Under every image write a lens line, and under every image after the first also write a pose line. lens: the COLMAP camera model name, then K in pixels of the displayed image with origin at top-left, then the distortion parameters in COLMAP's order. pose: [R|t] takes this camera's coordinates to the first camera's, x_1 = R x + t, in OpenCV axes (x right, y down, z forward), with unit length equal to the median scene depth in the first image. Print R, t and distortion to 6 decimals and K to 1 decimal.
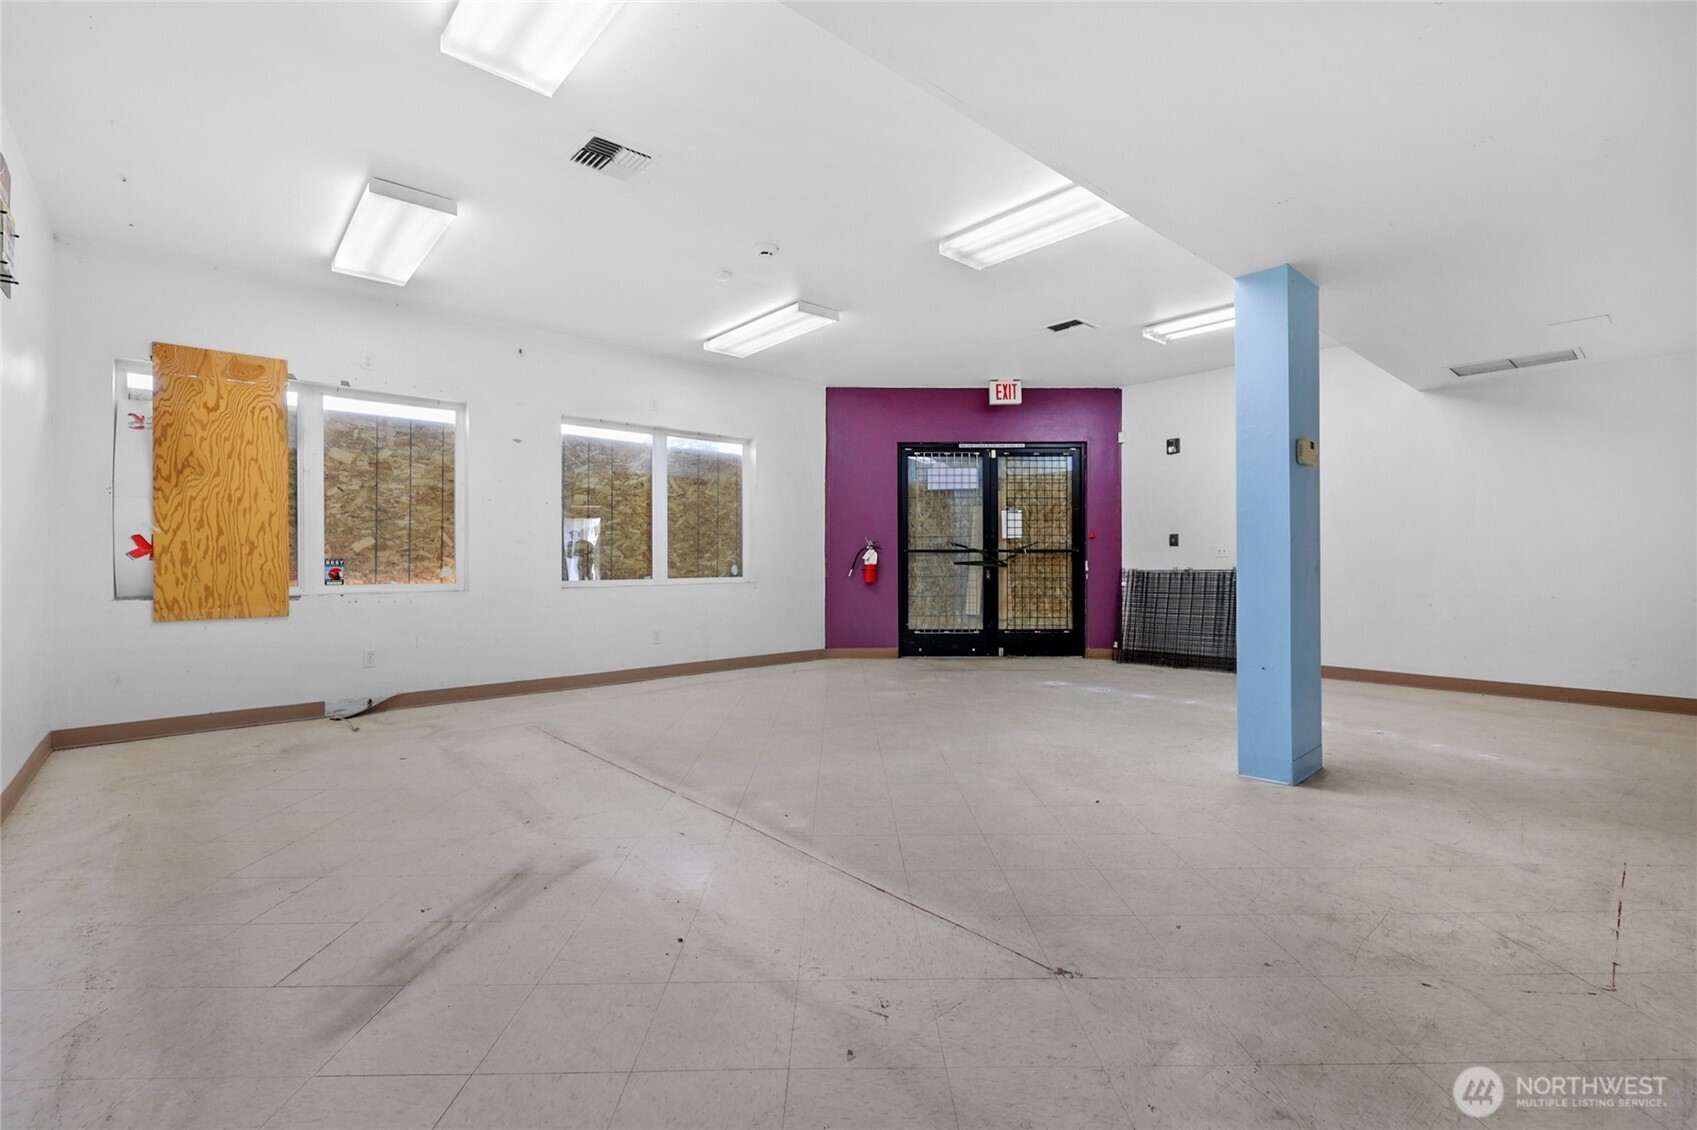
lens RADIAL K [[755.2, 0, 849.4], [0, 755.2, 566.2], [0, 0, 1]] dist [-0.005123, -0.000894]
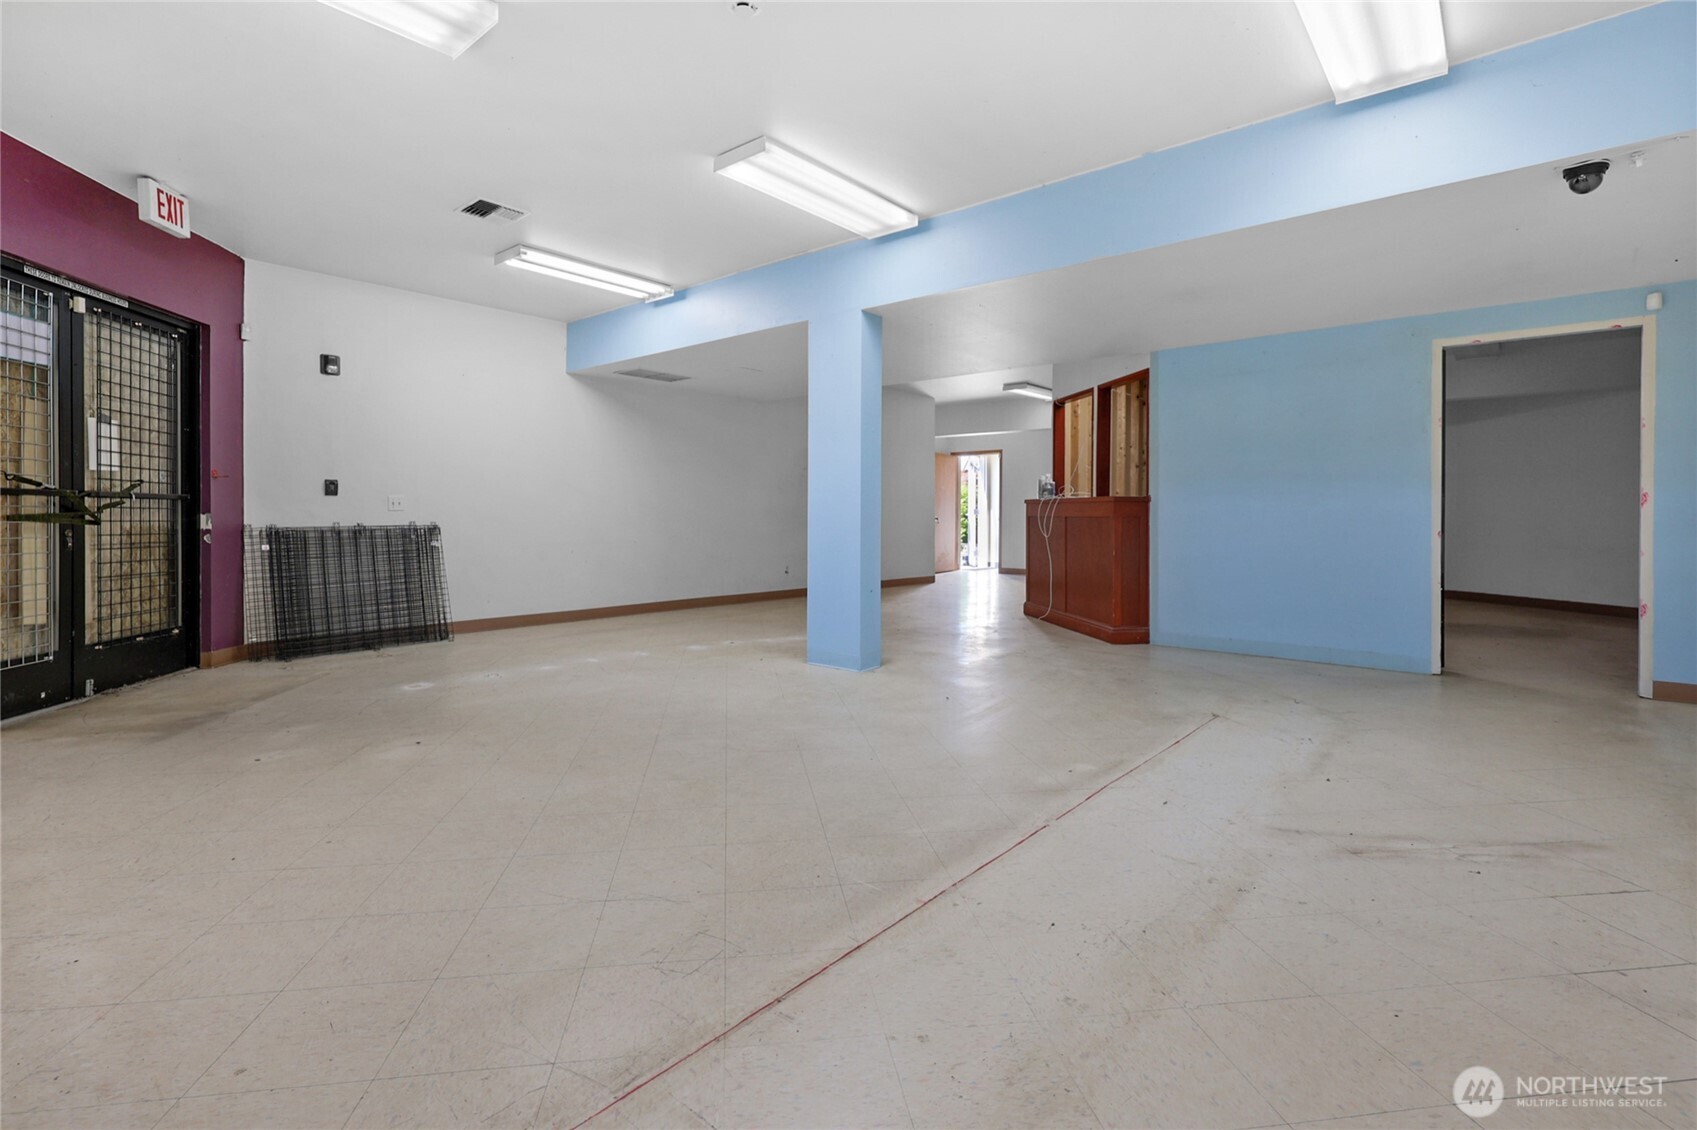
lens RADIAL K [[795.8, 0, 853.3], [0, 795.8, 517.0], [0, 0, 1]] dist [-0.003134, 0.001536]
pose [[-0.144817, 0.000862, 0.989458, -0.424003], [0.003746, 0.999993, -0.000323, -0.002184], [-0.989451, 0.003659, -0.144819, 0.562522]]
